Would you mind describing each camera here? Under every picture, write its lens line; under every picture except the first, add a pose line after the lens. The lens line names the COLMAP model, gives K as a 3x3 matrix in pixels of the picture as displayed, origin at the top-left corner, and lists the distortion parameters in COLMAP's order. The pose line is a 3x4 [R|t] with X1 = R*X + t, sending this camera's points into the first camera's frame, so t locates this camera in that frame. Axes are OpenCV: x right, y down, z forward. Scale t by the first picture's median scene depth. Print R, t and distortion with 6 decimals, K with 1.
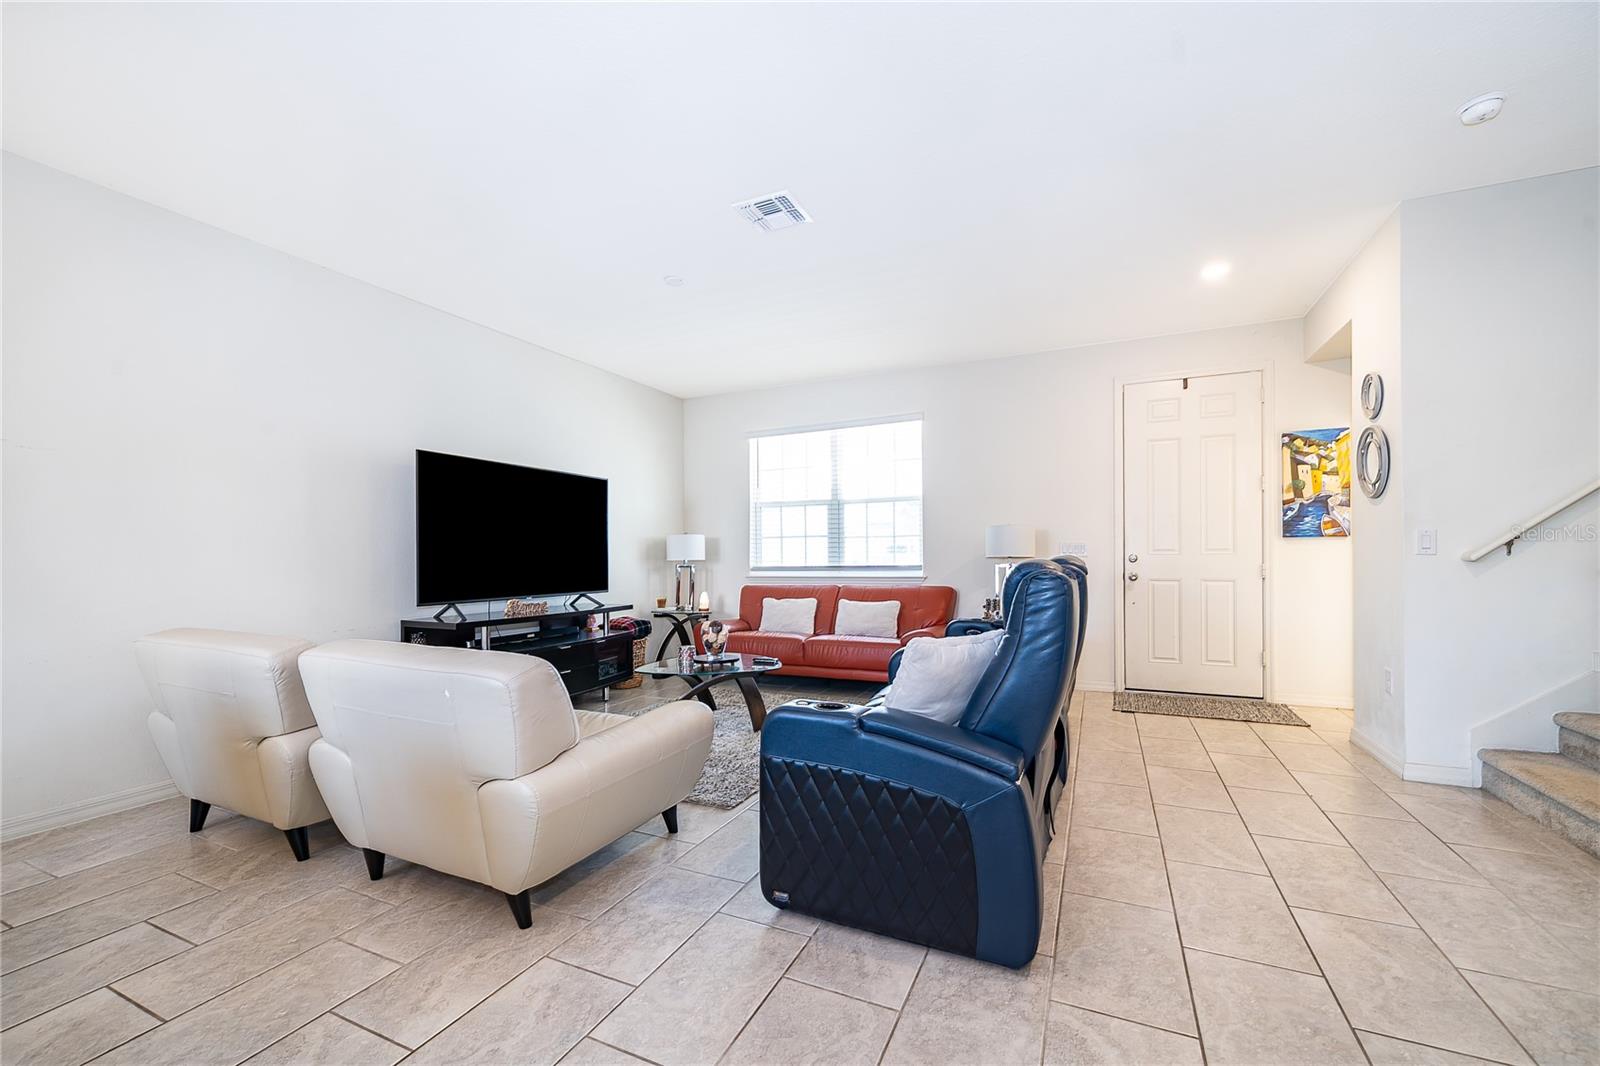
lens RADIAL K [[648.6, 0, 793.1], [0, 648.6, 555.1], [0, 0, 1]] dist [-0.002070, -0.000092]
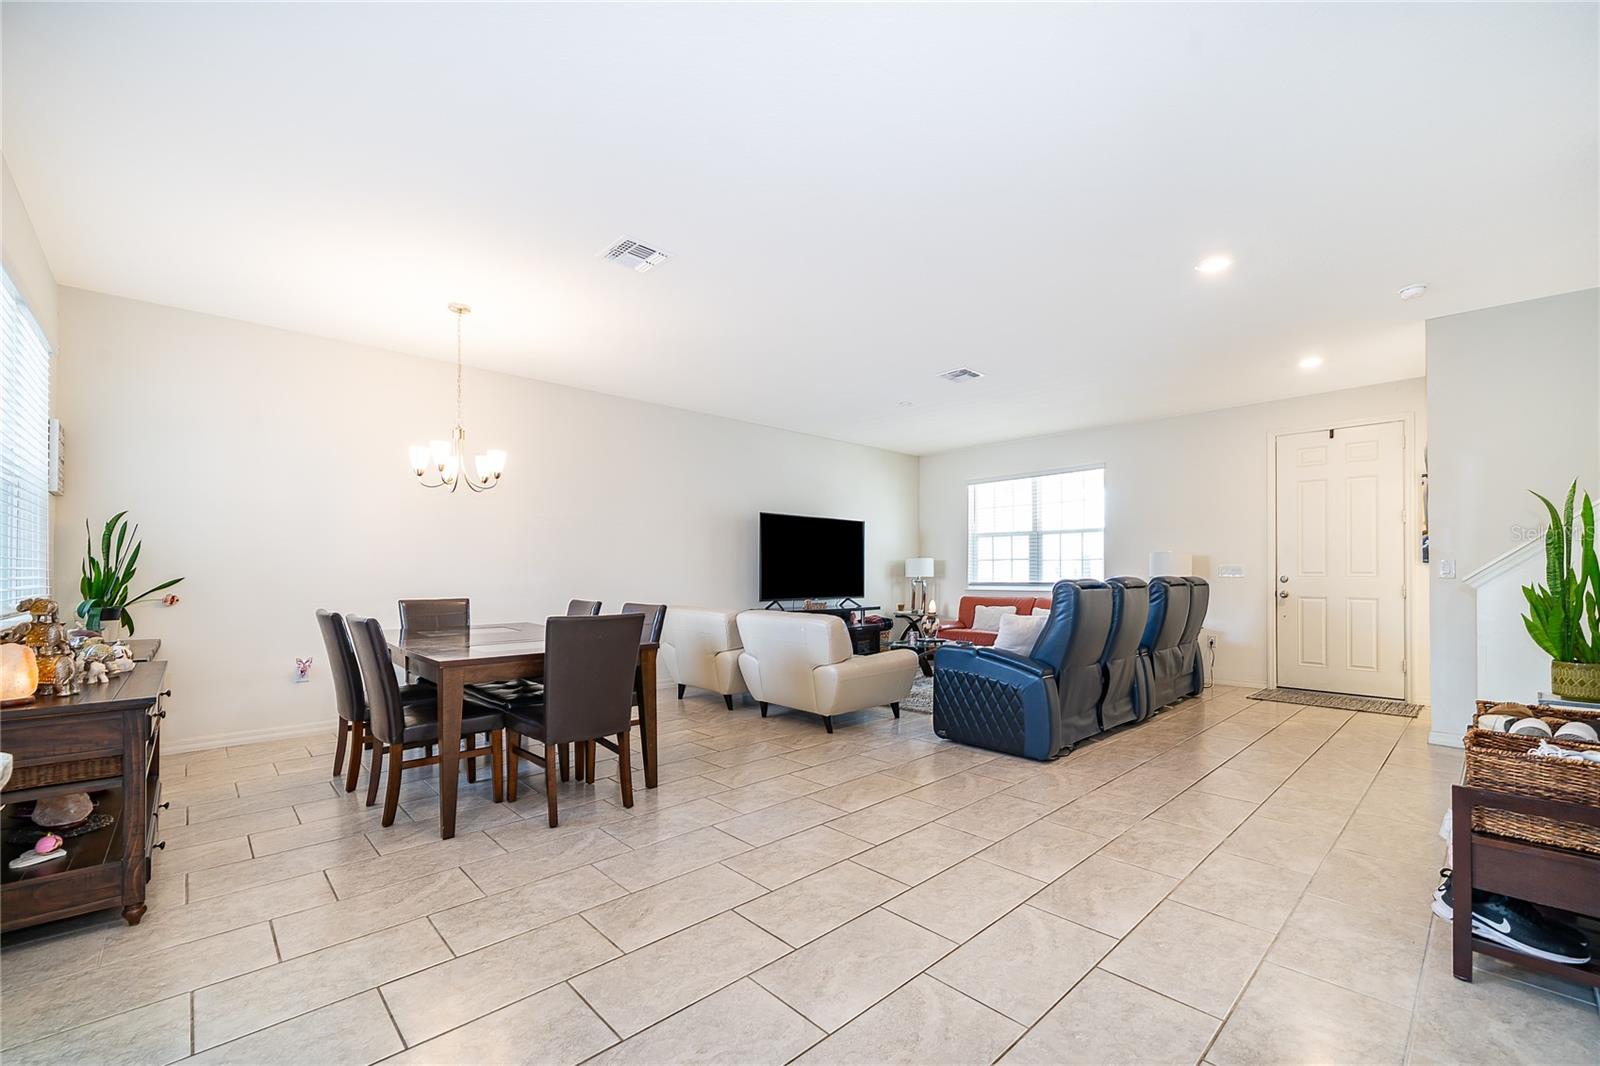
lens RADIAL K [[659.9, 0, 793.1], [0, 659.9, 571.9], [0, 0, 1]] dist [0.000860, 0.000020]
pose [[0.927906, 0.007815, -0.372731, 0.127563], [-0.007688, 0.999969, 0.001826, -0.003773], [0.372734, 0.001172, 0.927938, -0.466769]]
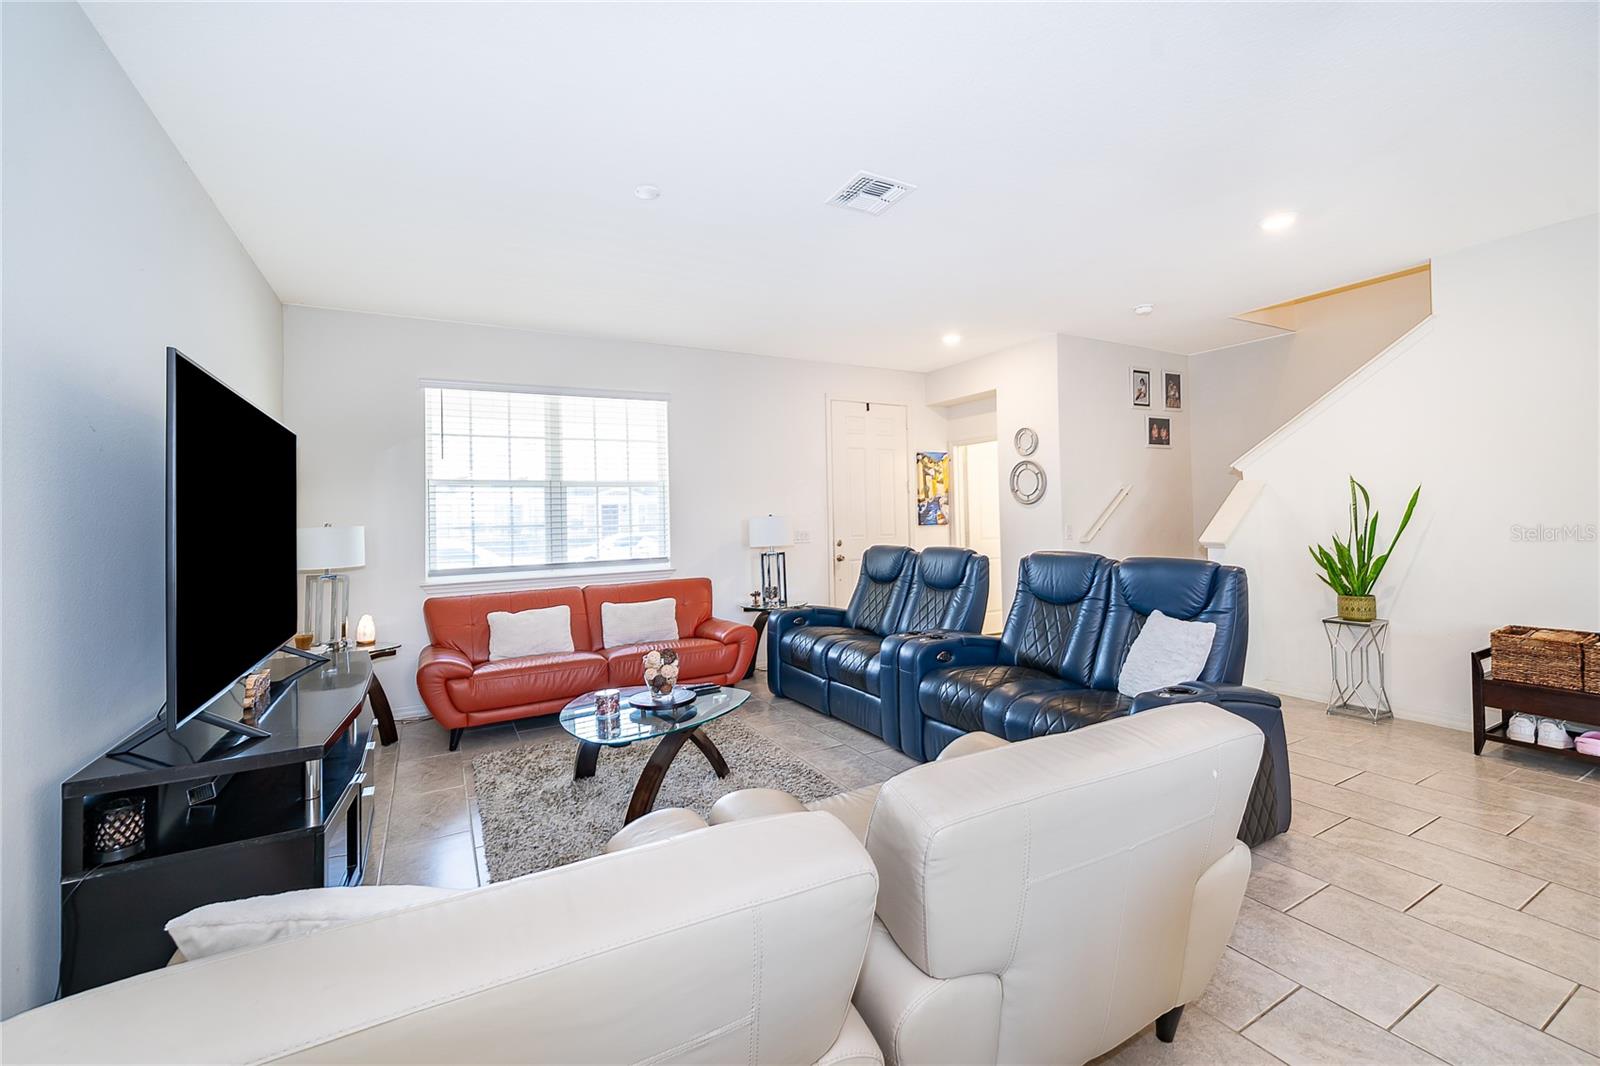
lens RADIAL K [[663.0, 0, 803.7], [0, 663.0, 511.0], [0, 0, 1]] dist [-0.000812, -0.000216]
pose [[0.579743, 0.002512, 0.814796, -0.509798], [0.016333, 0.999758, -0.014704, -0.036588], [-0.814636, 0.021833, 0.579562, 0.317142]]
